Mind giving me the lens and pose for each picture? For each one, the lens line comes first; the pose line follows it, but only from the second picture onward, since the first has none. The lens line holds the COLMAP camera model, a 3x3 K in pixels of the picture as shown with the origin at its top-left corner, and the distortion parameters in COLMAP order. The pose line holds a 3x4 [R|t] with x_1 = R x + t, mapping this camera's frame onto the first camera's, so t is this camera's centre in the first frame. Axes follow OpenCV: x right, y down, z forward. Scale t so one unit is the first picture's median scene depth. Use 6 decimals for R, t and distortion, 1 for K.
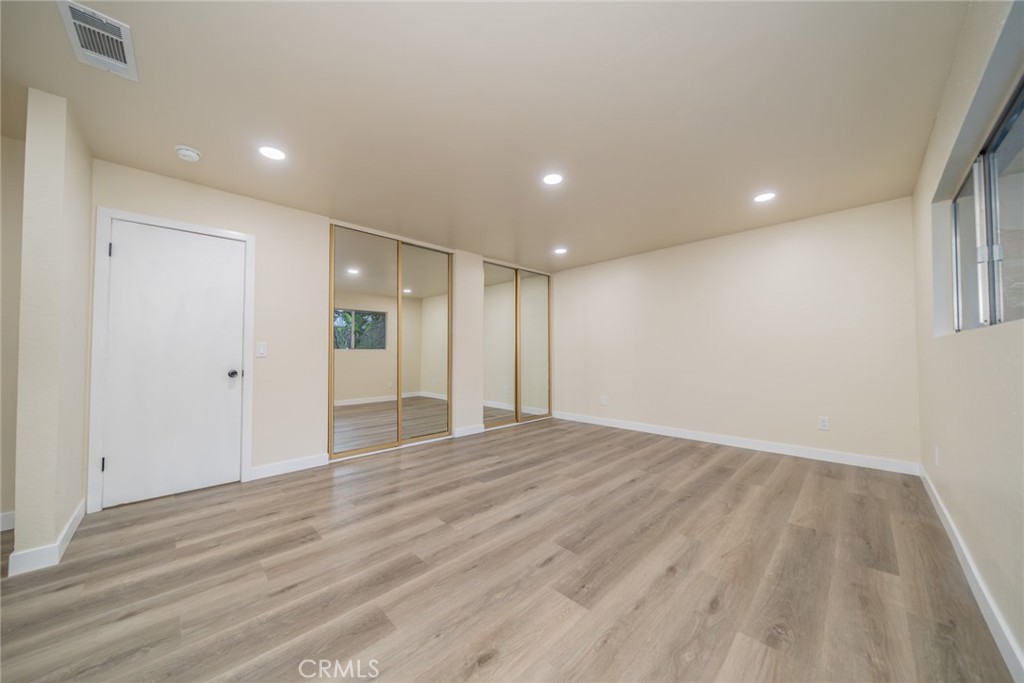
lens RADIAL K [[348.9, 0, 518.7], [0, 348.9, 344.2], [0, 0, 1]] dist [-0.006129, -0.000577]
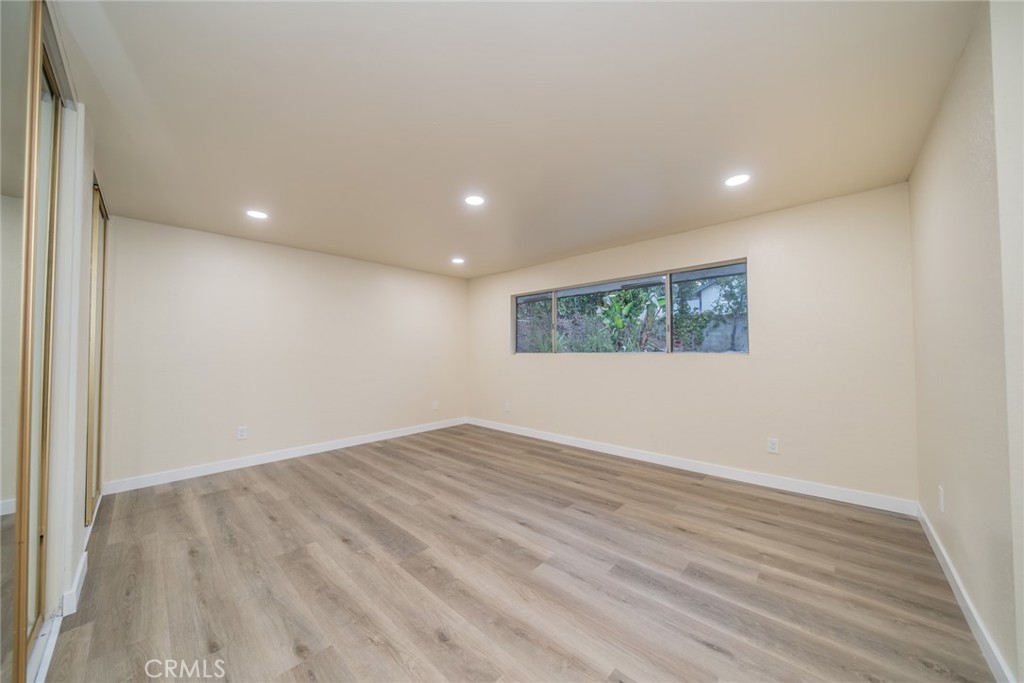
lens RADIAL K [[348.9, 0, 542.0], [0, 348.9, 340.7], [0, 0, 1]] dist [-0.006129, -0.000577]
pose [[-0.077959, 0.034751, 0.996351, -0.875714], [-0.021928, 0.999091, -0.036563, -0.002097], [-0.996715, -0.024698, -0.077126, 0.873972]]
